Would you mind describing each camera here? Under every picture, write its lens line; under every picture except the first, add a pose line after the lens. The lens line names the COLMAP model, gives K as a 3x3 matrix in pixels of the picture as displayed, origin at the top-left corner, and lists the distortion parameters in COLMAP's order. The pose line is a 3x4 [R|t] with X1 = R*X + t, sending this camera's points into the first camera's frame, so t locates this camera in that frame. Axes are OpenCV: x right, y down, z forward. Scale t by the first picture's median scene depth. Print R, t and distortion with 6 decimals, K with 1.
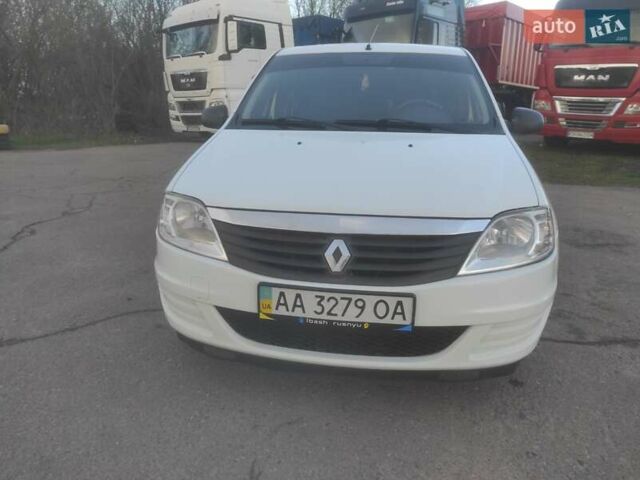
lens RADIAL K [[475.7, 0, 315.6], [0, 475.7, 243.4], [0, 0, 1]] dist [0.039599, -0.026124]
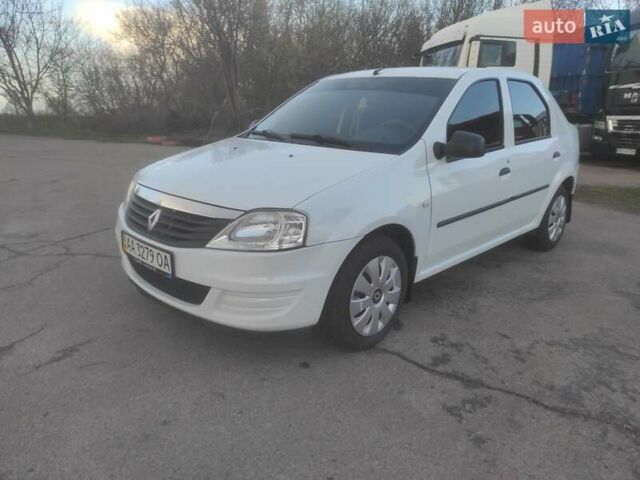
lens RADIAL K [[475.7, 0, 319.6], [0, 475.7, 238.0], [0, 0, 1]] dist [0.039599, -0.026124]
pose [[0.806212, 0.169751, -0.566751, 0.882403], [-0.192706, 0.981058, 0.019716, -0.031965], [0.559362, 0.093321, 0.823653, 0.045053]]
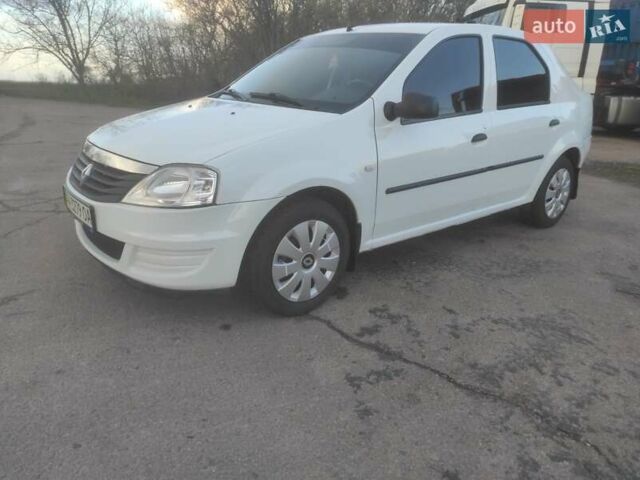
lens RADIAL K [[475.7, 0, 321.2], [0, 475.7, 239.3], [0, 0, 1]] dist [0.039599, -0.026124]
pose [[0.735977, 0.234344, -0.635154, 1.057479], [-0.226712, 0.969324, 0.094938, -0.057340], [0.637918, 0.074125, 0.766529, 0.227243]]
